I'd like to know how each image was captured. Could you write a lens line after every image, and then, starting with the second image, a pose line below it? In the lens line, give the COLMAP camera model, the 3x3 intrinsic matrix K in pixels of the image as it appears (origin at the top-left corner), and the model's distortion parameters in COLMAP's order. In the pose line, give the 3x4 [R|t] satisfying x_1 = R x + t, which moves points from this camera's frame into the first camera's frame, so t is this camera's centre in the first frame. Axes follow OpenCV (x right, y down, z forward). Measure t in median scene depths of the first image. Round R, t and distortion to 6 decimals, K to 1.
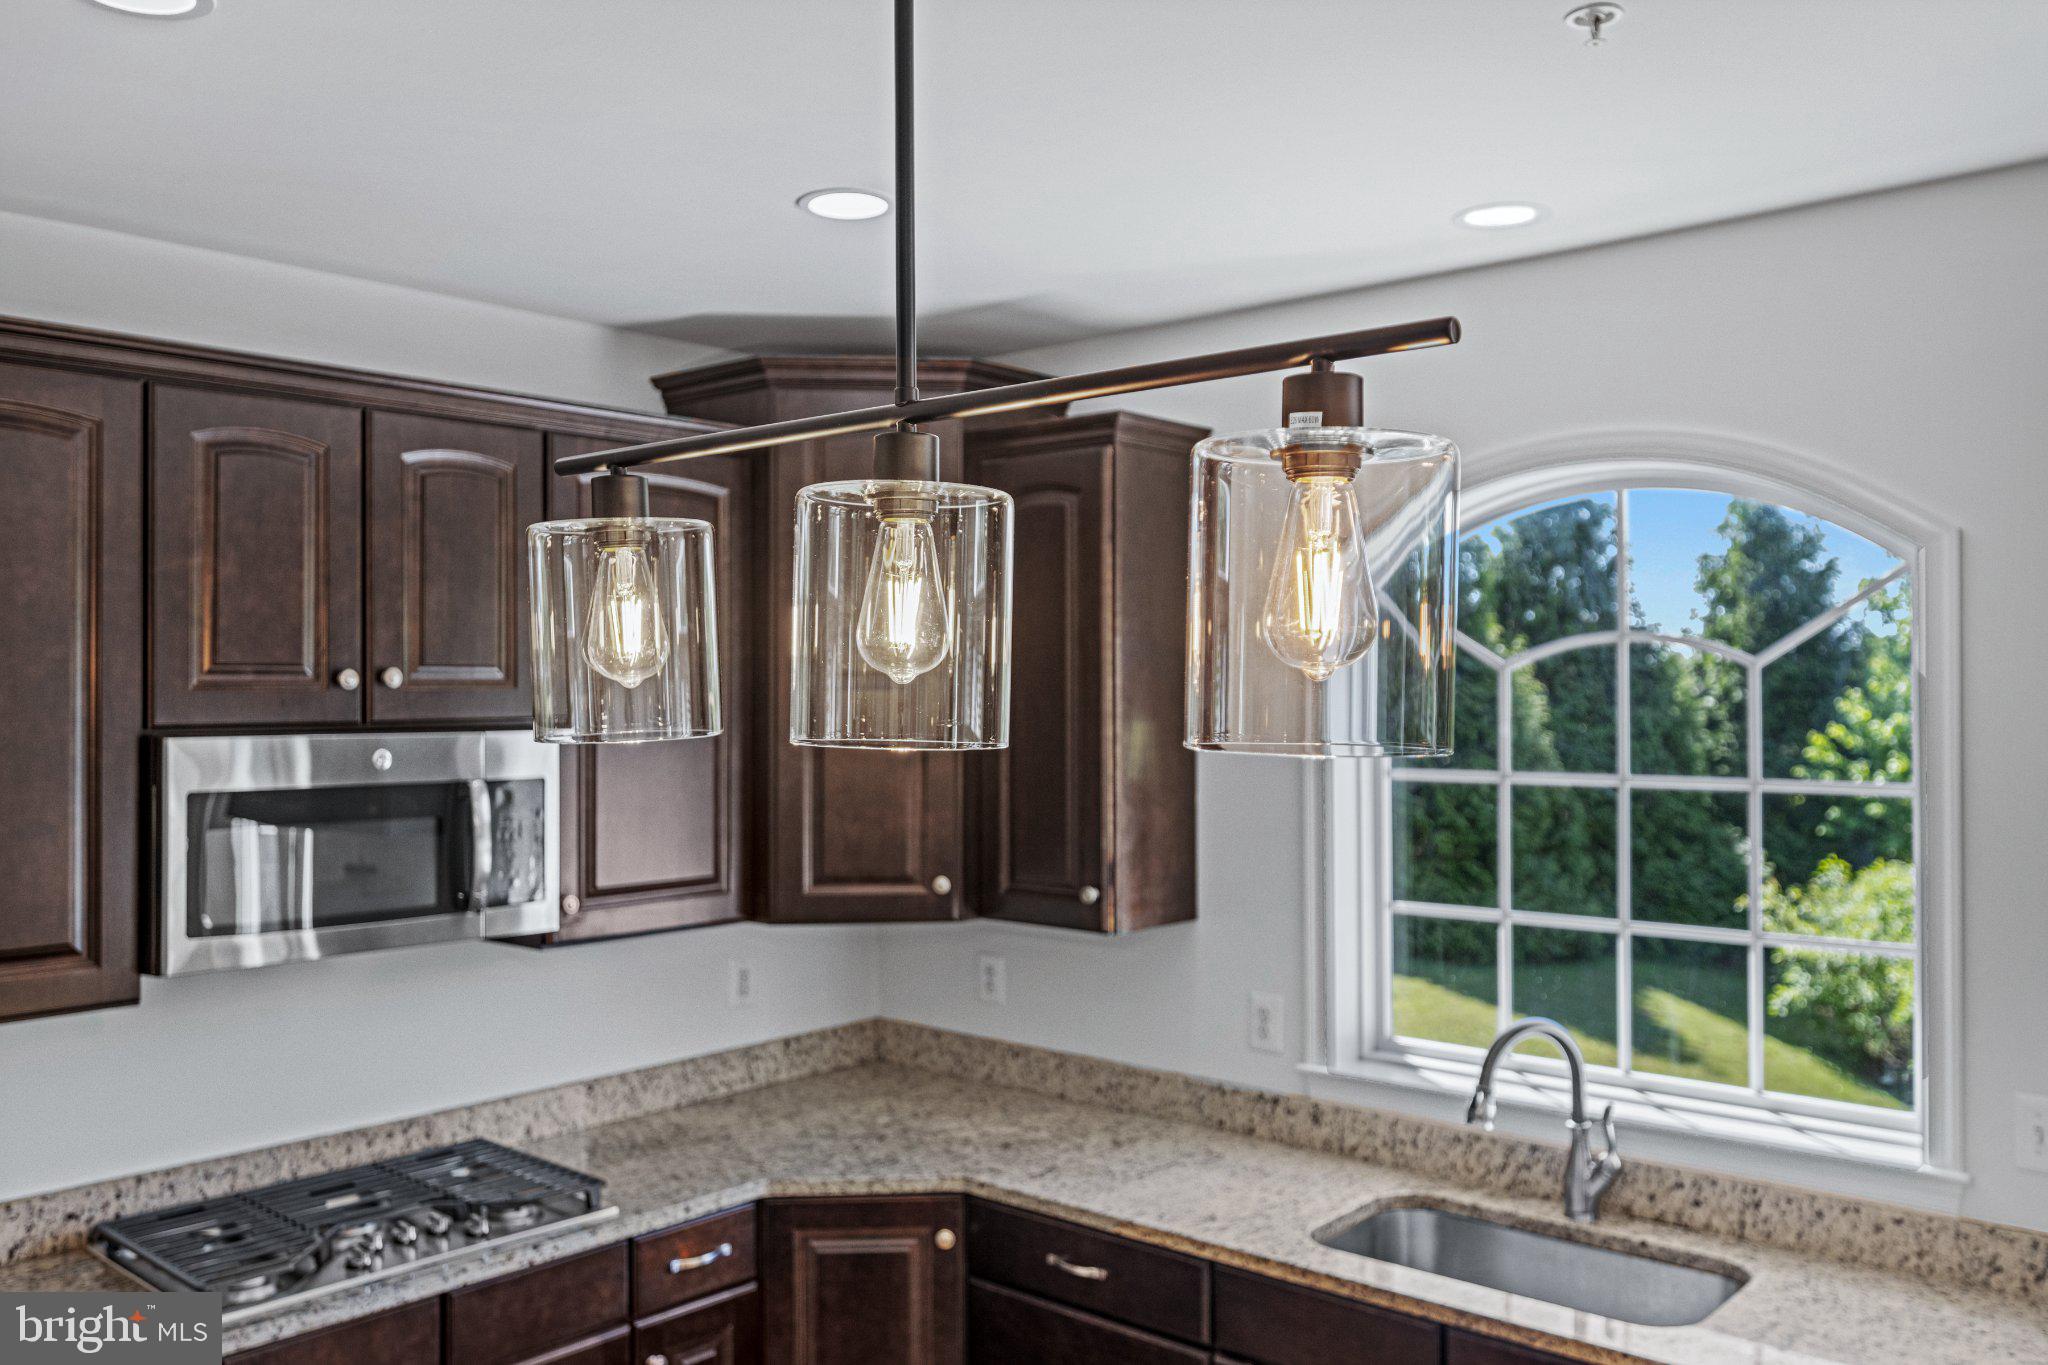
lens RADIAL K [[1641.5, 0, 1041.1], [0, 1641.5, 676.6], [0, 0, 1]] dist [-0.014404, -0.000166]
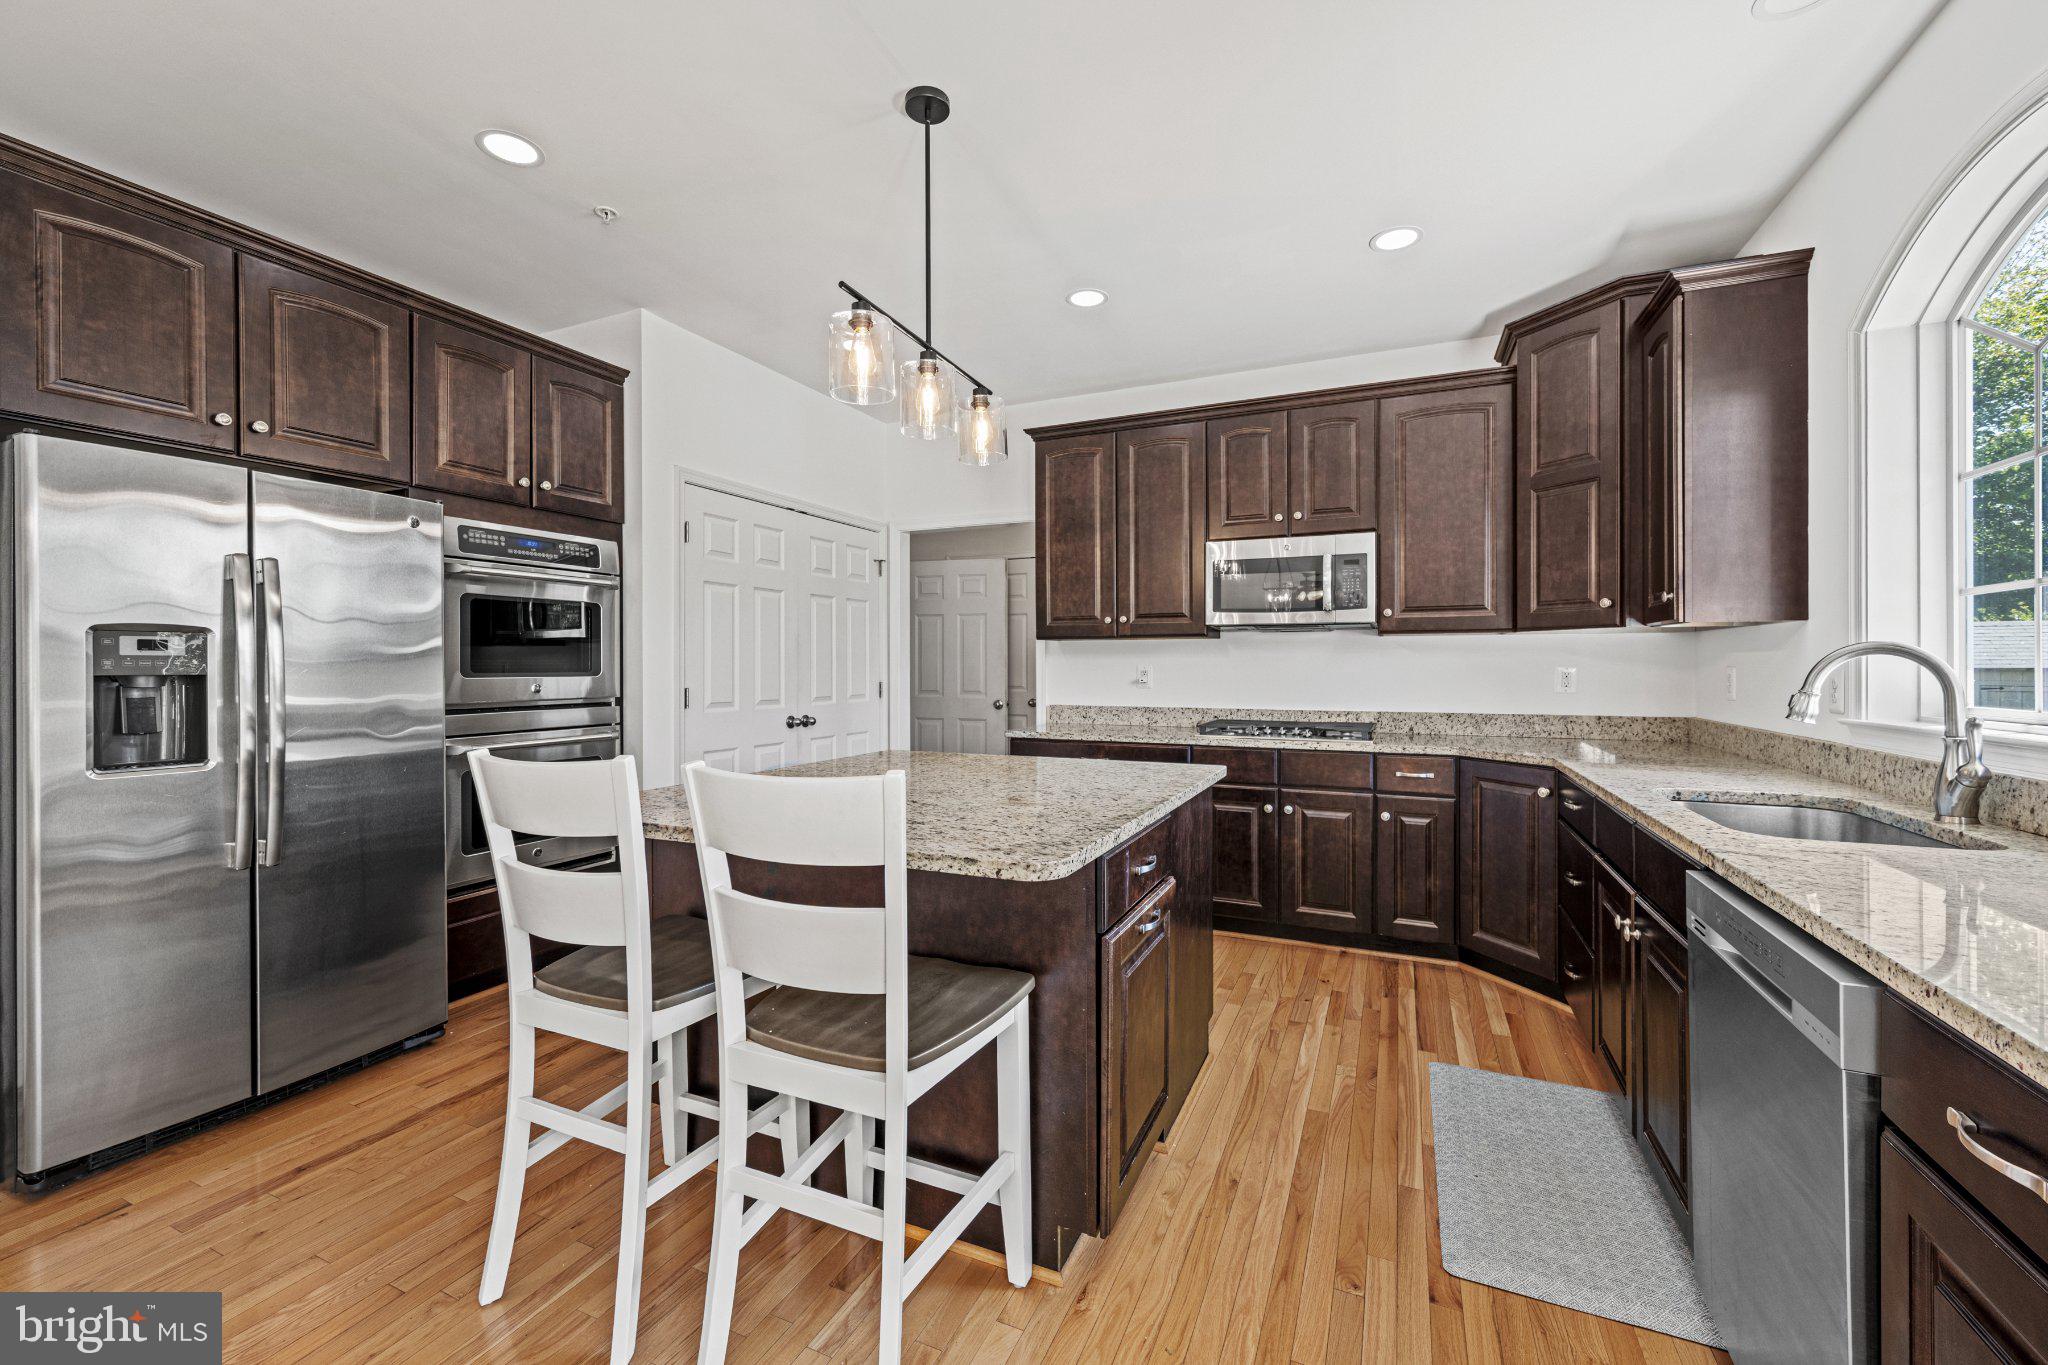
lens RADIAL K [[827.3, 0, 1015.4], [0, 827.3, 663.6], [0, 0, 1]] dist [0.000507, -0.001176]
pose [[0.278511, 0.002098, -0.960431, 0.628658], [0.005860, 0.999975, 0.003883, 0.198307], [0.960415, -0.006710, 0.278492, 0.215219]]
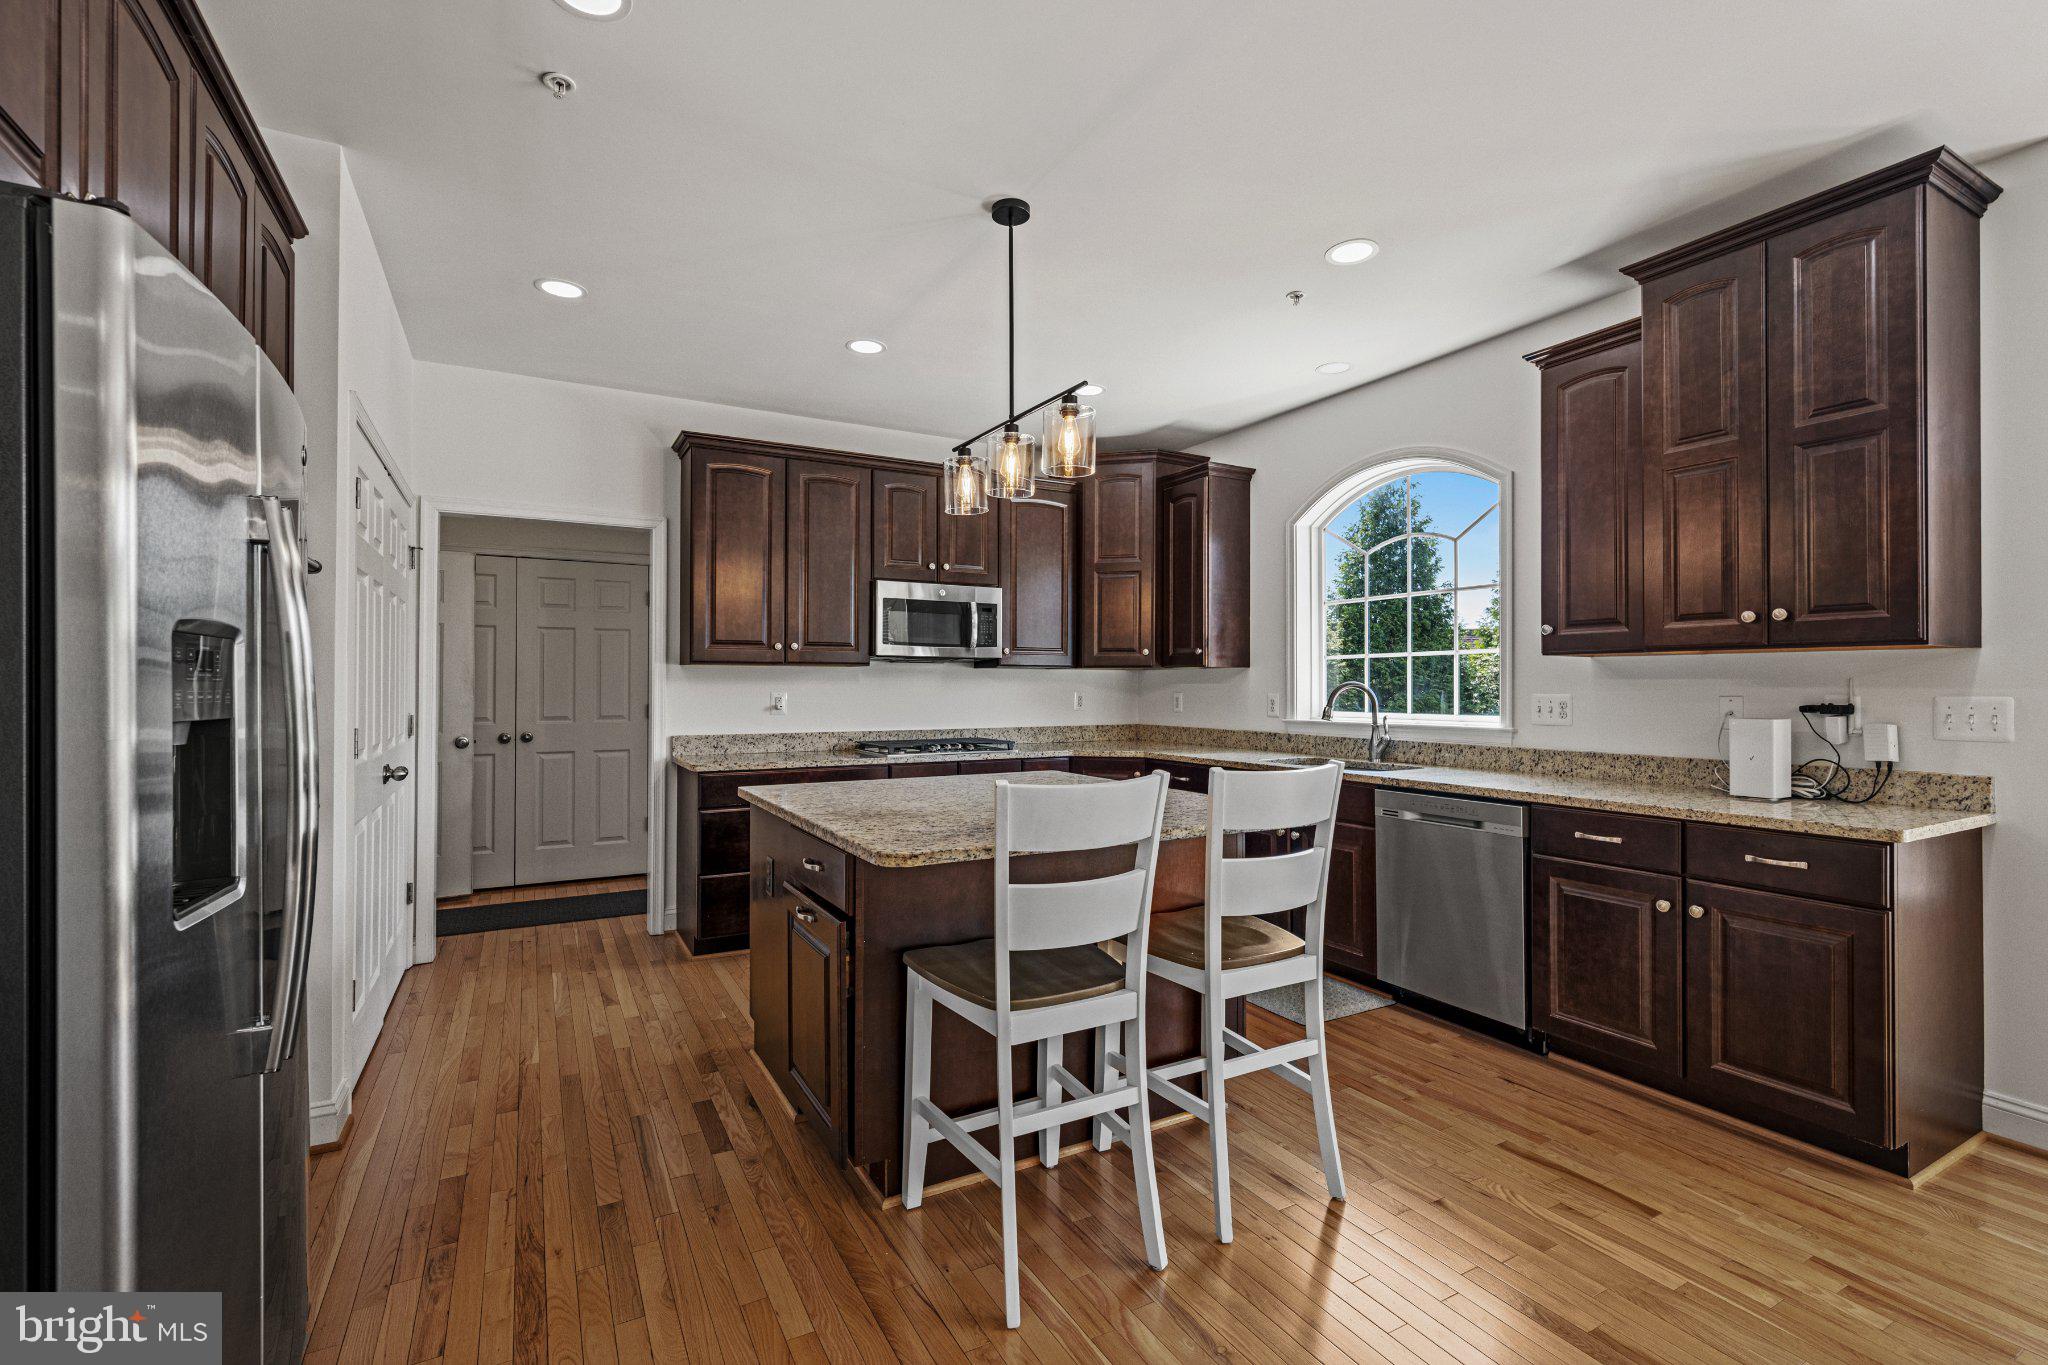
lens RADIAL K [[907.8, 0, 1021.5], [0, 907.8, 679.1], [0, 0, 1]] dist [-0.000686, -0.000320]
pose [[0.938663, 0.001776, -0.344832, 0.273412], [-0.002643, 0.999994, -0.002043, 0.189092], [0.344826, 0.002829, 0.938662, -0.454155]]
